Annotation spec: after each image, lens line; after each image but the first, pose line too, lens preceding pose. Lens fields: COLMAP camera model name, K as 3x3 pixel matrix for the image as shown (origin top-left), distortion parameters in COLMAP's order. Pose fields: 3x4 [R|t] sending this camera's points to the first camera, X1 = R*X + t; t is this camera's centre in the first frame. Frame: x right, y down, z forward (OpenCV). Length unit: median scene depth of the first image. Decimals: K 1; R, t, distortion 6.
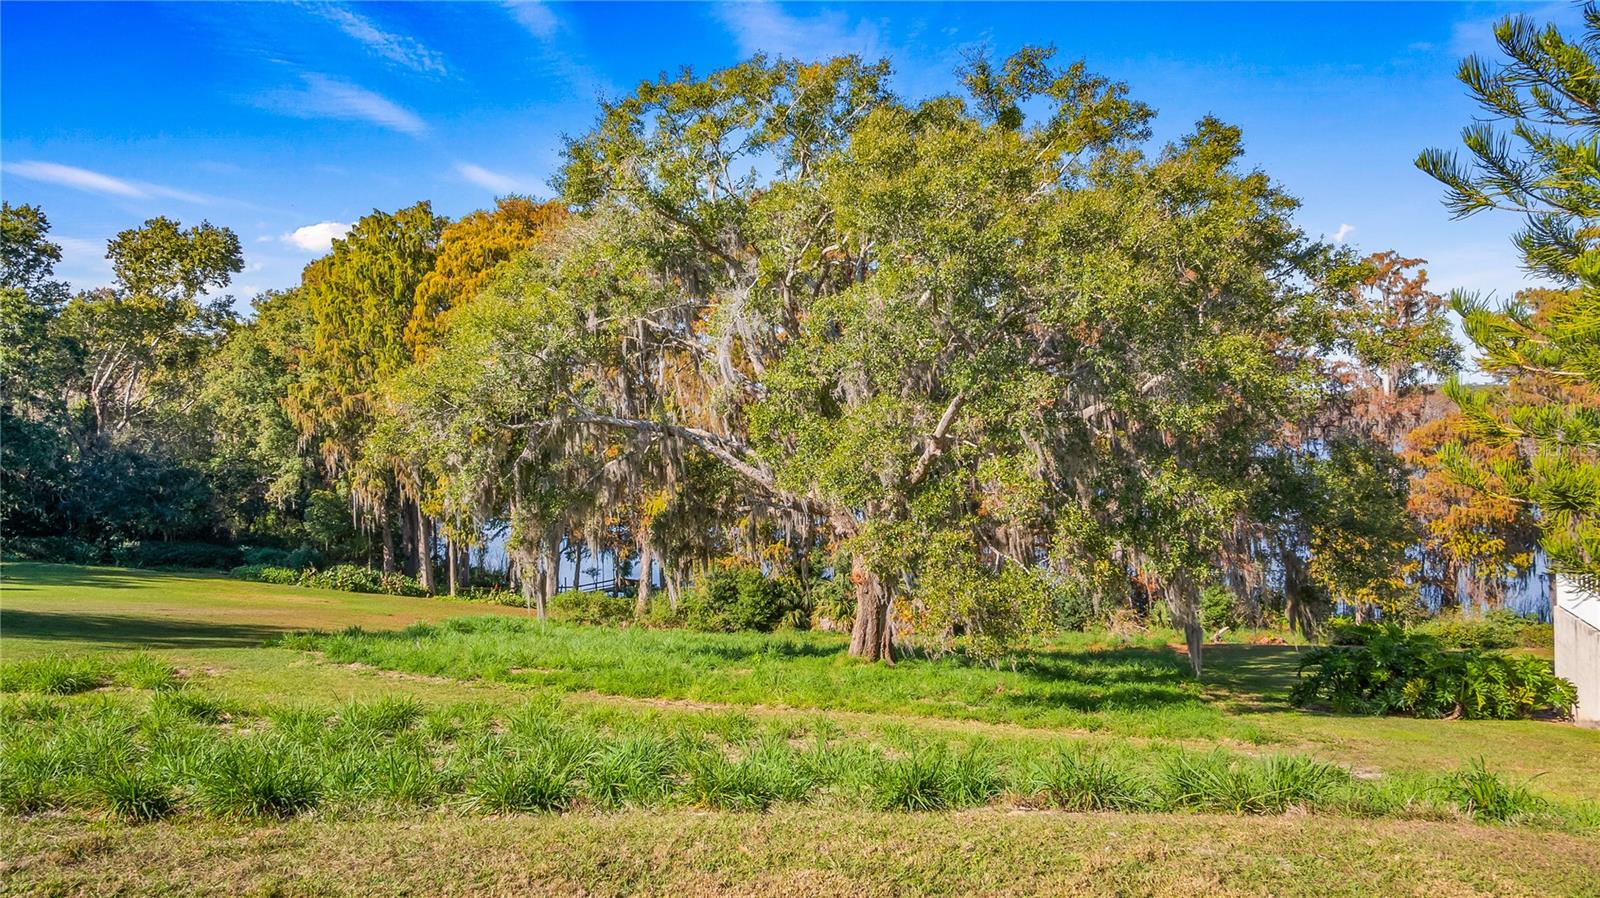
lens RADIAL K [[1209.8, 0, 820.5], [0, 1209.8, 435.8], [0, 0, 1]] dist [-0.003033, 0.026480]
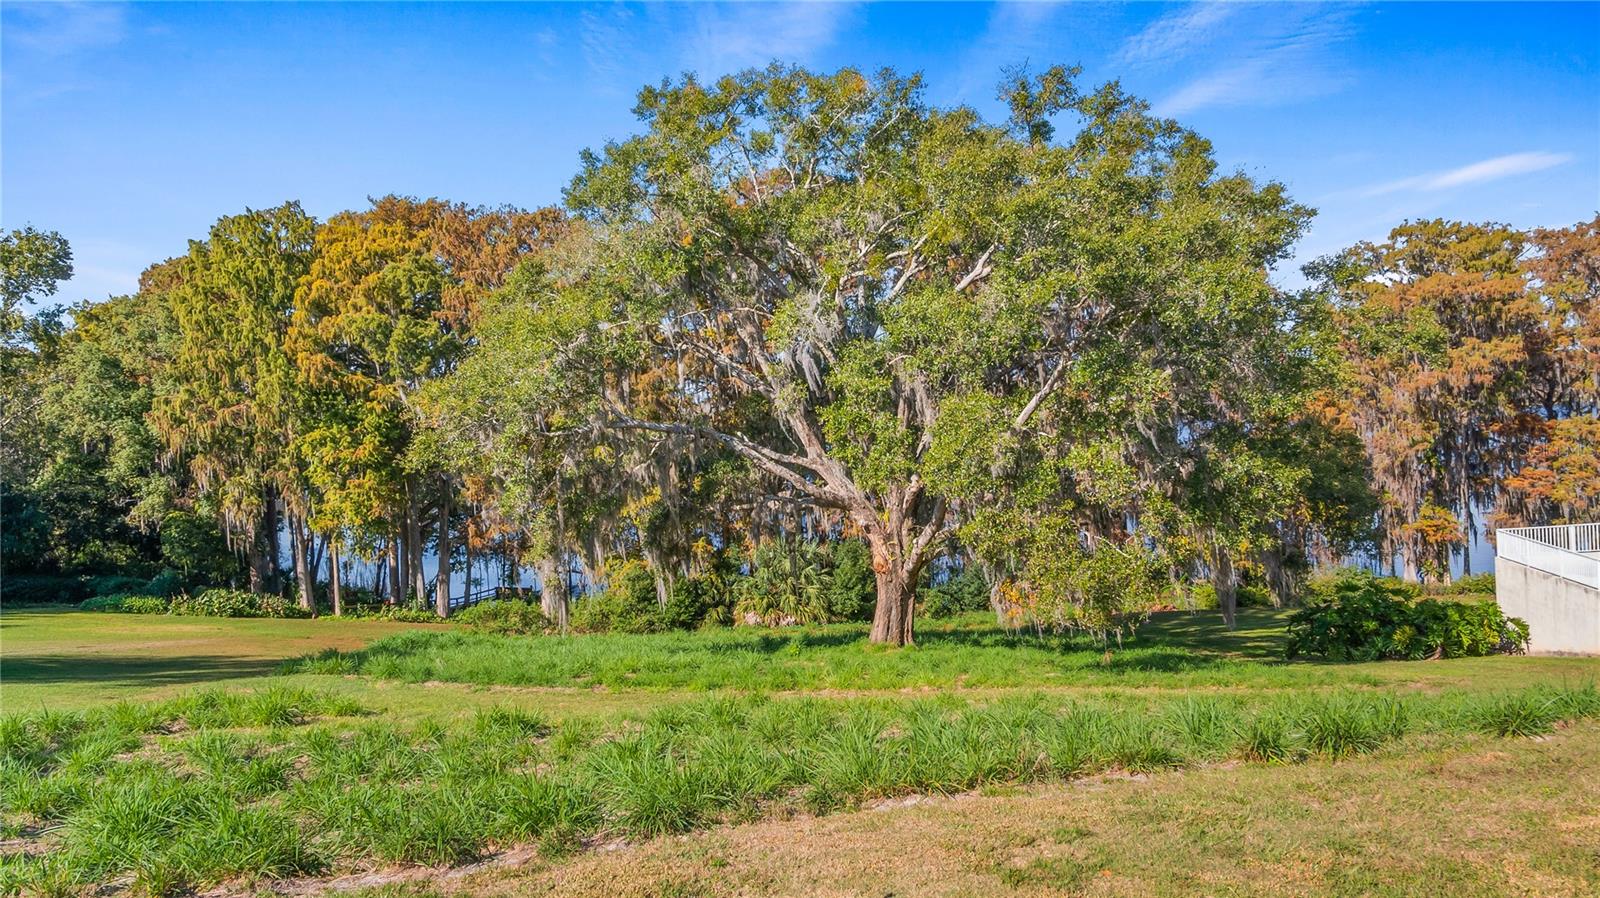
lens RADIAL K [[1209.8, 0, 820.5], [0, 1209.8, 435.8], [0, 0, 1]] dist [-0.003033, 0.026480]
pose [[0.982005, -0.035438, 0.185499, -0.110328], [0.034667, 0.999372, 0.007396, -0.003042], [-0.185644, -0.000832, 0.982617, -0.008913]]
